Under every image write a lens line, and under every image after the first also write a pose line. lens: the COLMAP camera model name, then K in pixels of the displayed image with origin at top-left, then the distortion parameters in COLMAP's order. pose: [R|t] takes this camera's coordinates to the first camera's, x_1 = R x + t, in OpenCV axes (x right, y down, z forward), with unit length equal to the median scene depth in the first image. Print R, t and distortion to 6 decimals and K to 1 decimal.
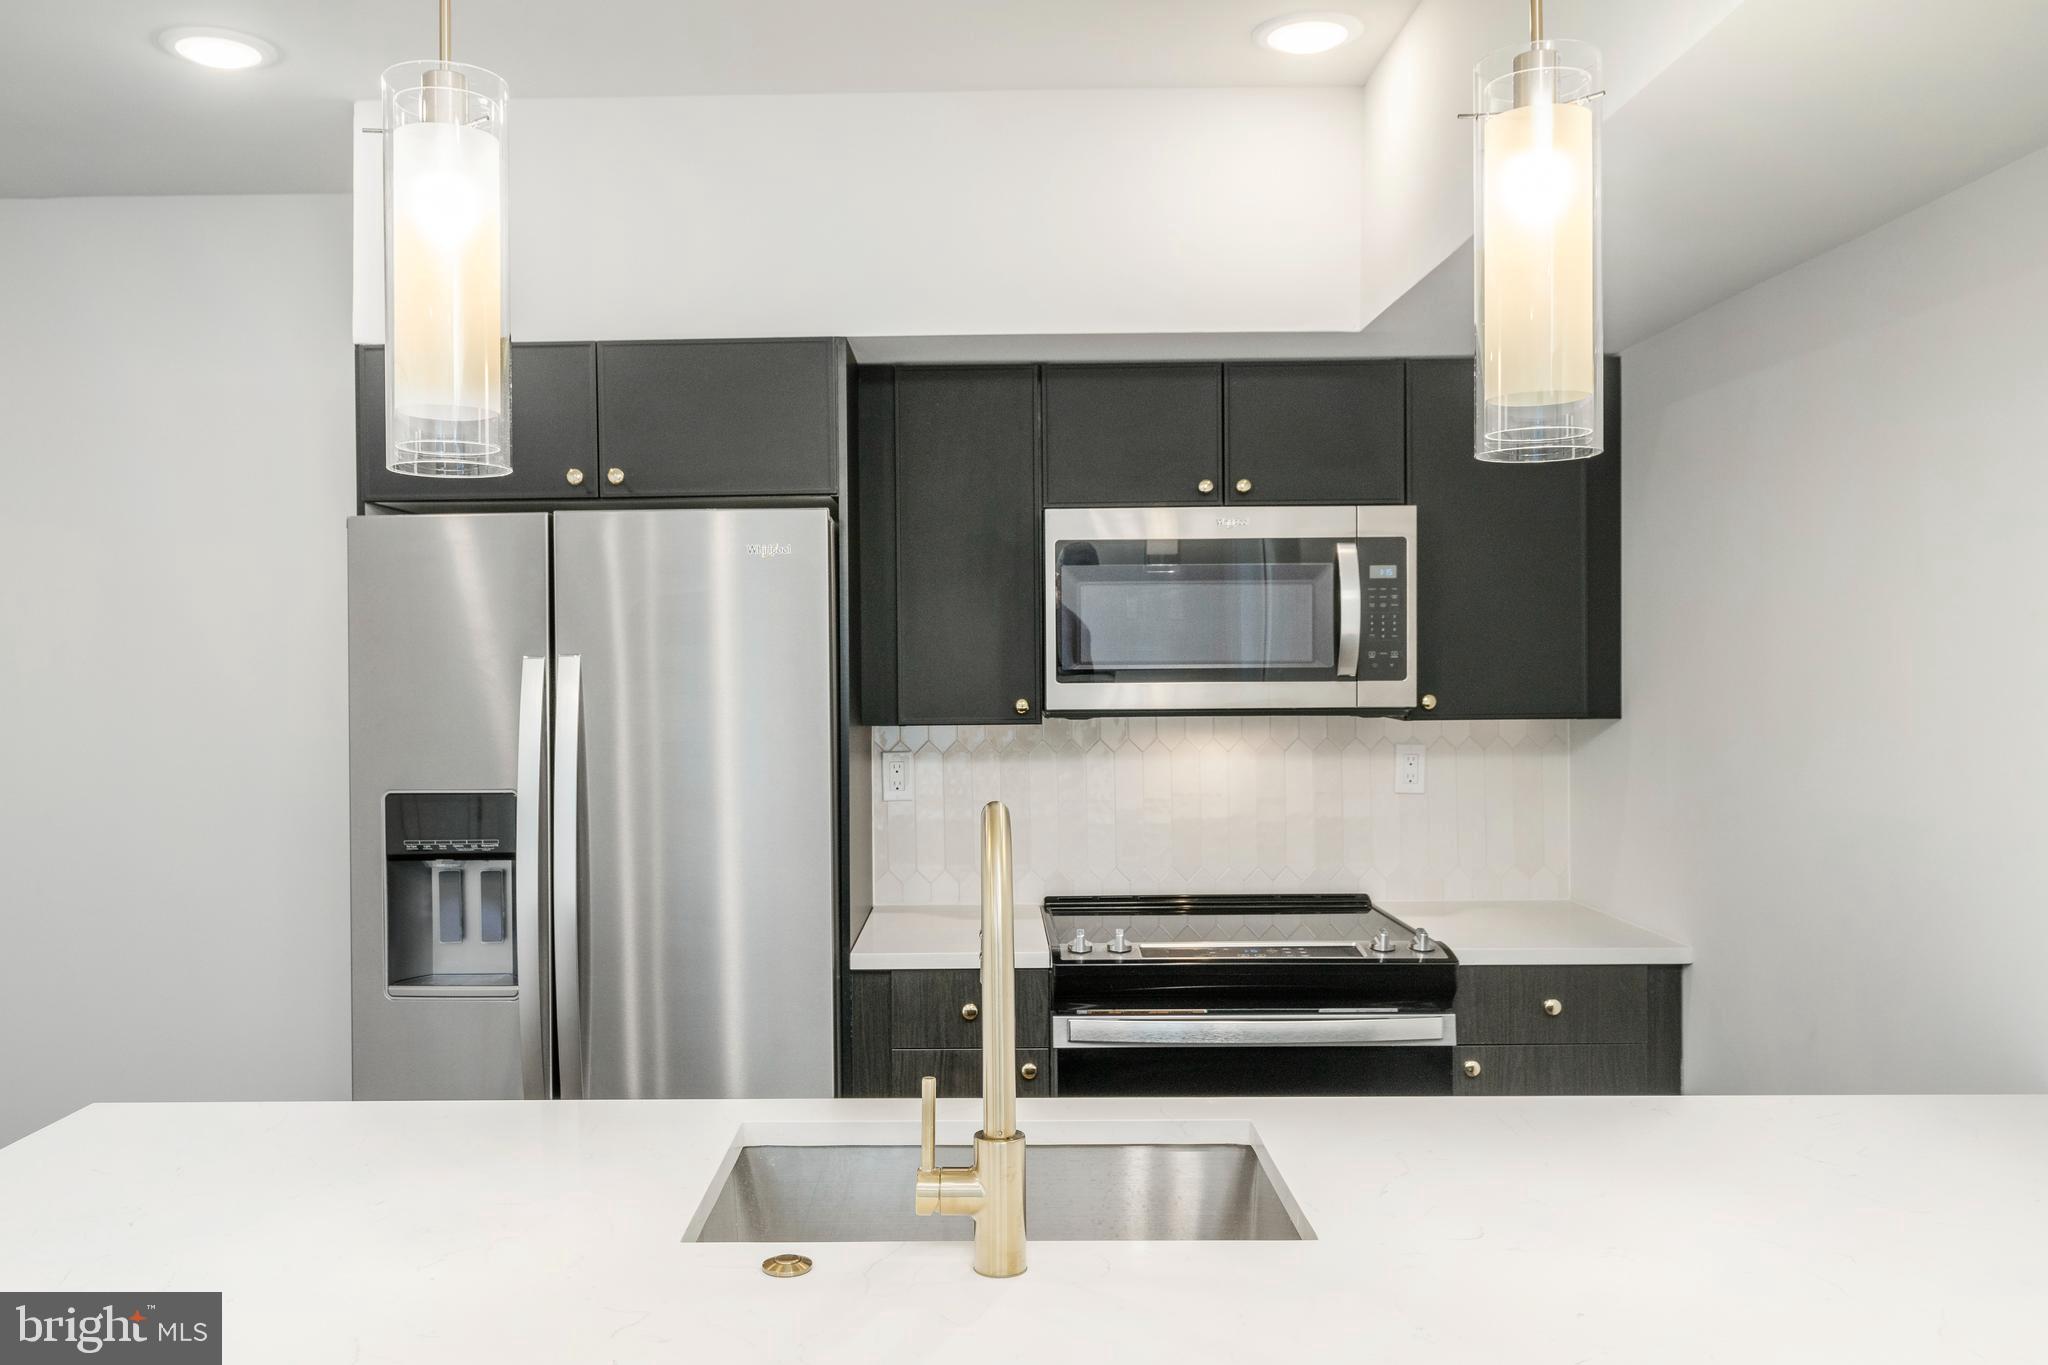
lens RADIAL K [[1666.6, 0, 976.4], [0, 1666.6, 663.9], [0, 0, 1]] dist [-0.001449, 0.009183]
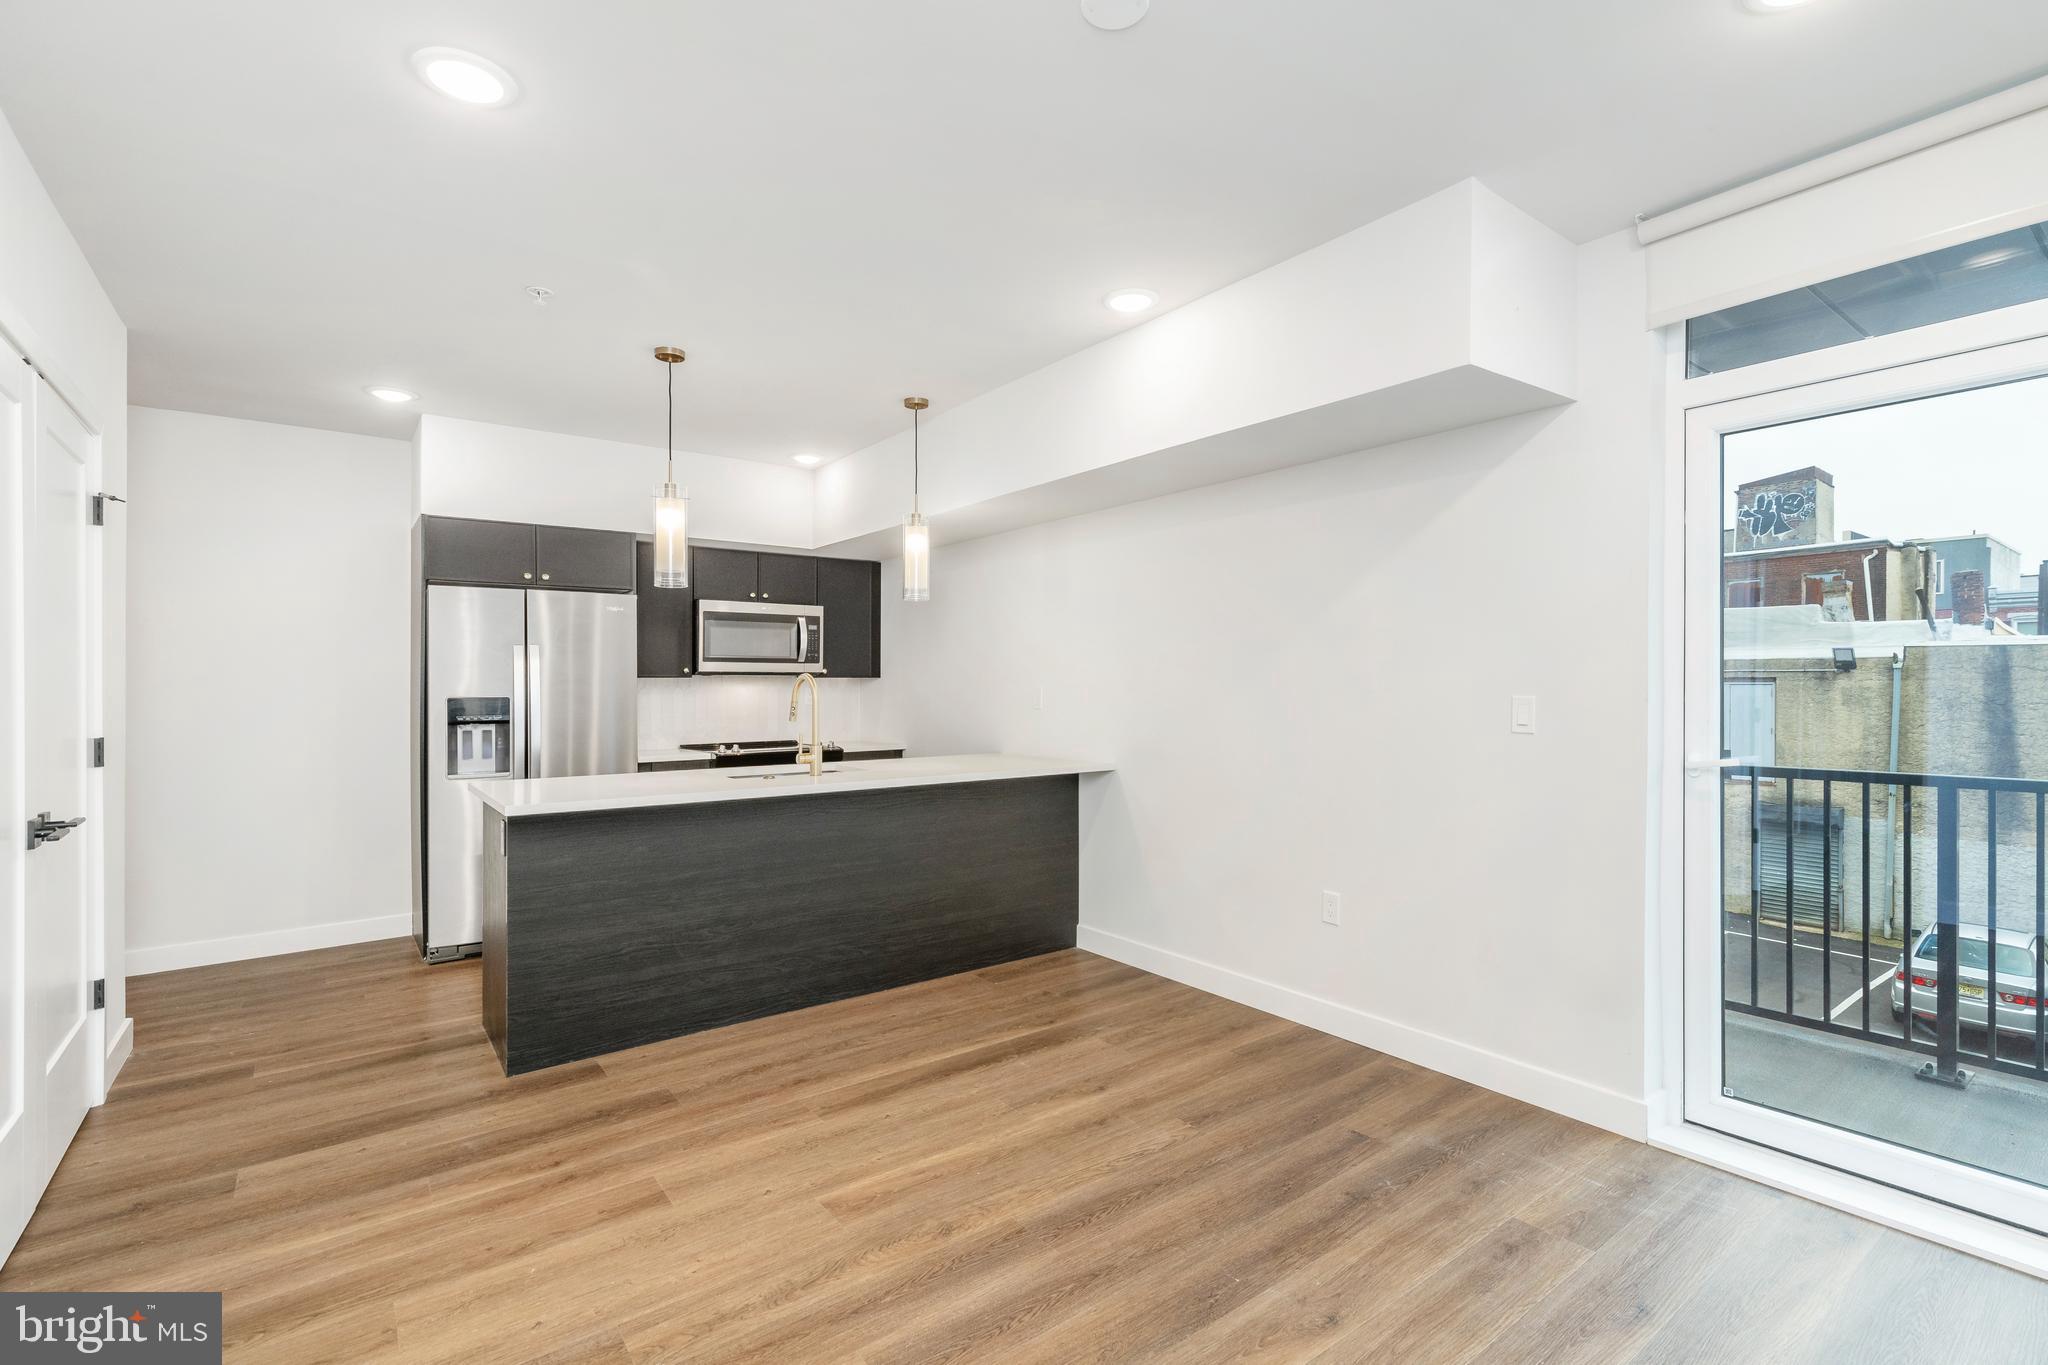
lens RADIAL K [[927.4, 0, 1042.6], [0, 927.4, 704.1], [0, 0, 1]] dist [0.007156, -0.001043]
pose [[0.790303, -0.007313, 0.612672, -0.485443], [0.001098, 0.999944, 0.010520, 0.070472], [-0.612715, -0.007641, 0.790267, -0.618538]]
